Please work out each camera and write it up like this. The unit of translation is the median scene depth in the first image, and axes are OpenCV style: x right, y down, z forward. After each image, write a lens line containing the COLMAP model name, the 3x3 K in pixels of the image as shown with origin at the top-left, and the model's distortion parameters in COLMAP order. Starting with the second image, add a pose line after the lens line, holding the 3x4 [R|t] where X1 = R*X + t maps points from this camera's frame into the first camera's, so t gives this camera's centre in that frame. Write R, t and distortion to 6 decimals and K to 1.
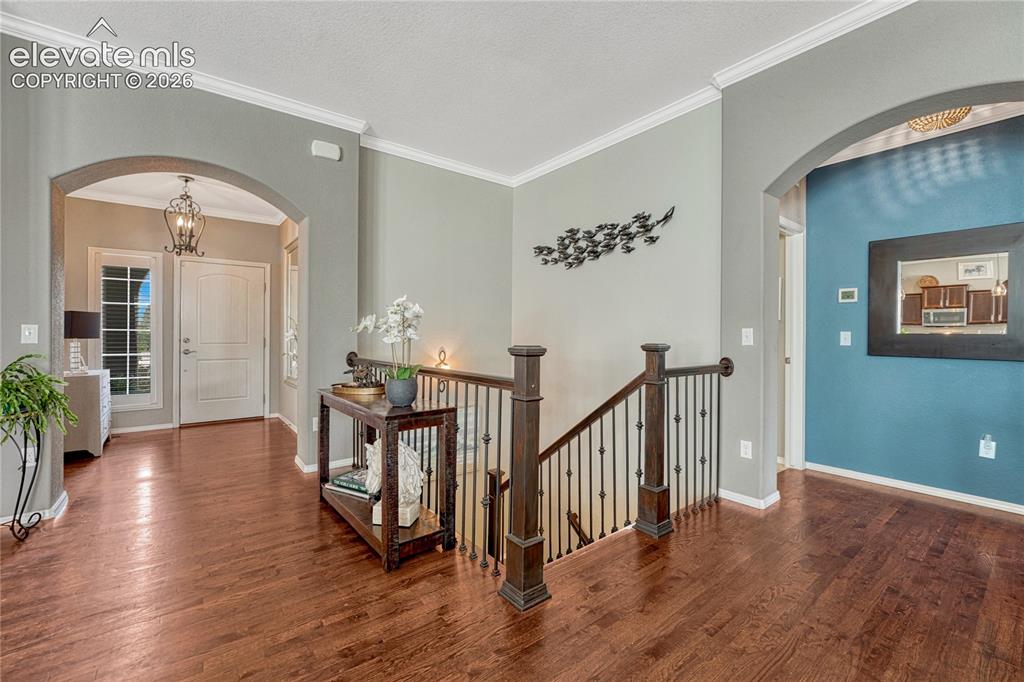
lens RADIAL K [[426.2, 0, 513.1], [0, 426.2, 329.9], [0, 0, 1]] dist [-0.008464, 0.003397]
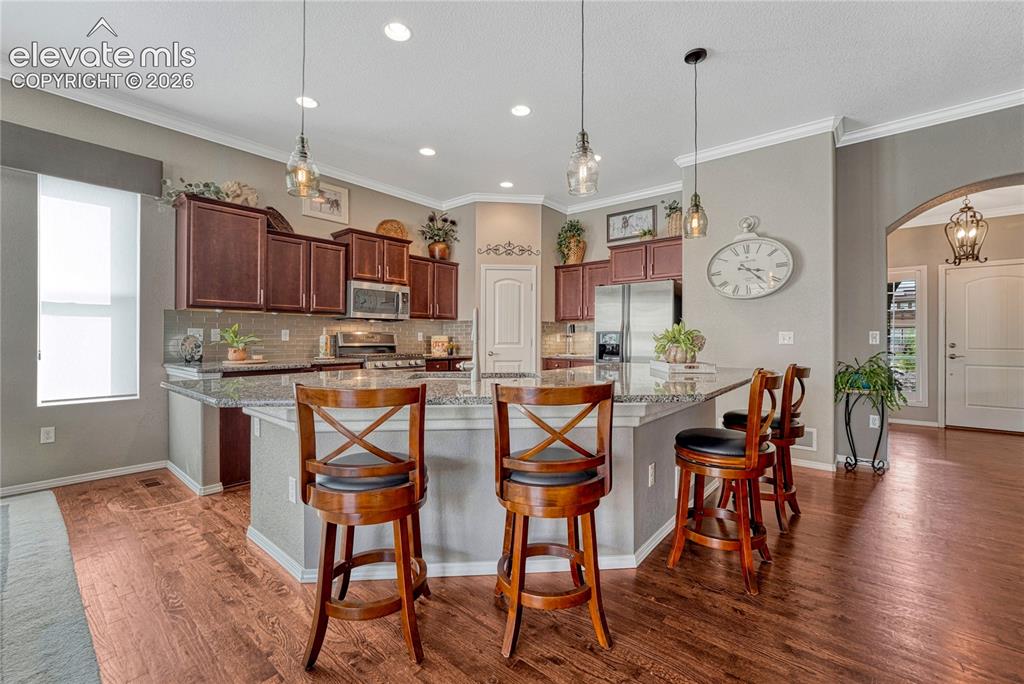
lens RADIAL K [[426.2, 0, 520.8], [0, 426.2, 338.0], [0, 0, 1]] dist [-0.008464, 0.003397]
pose [[0.217863, -0.007974, -0.975947, 0.021696], [0.007646, 0.999950, -0.006463, 0.009127], [0.975949, -0.006054, 0.217913, -0.416362]]
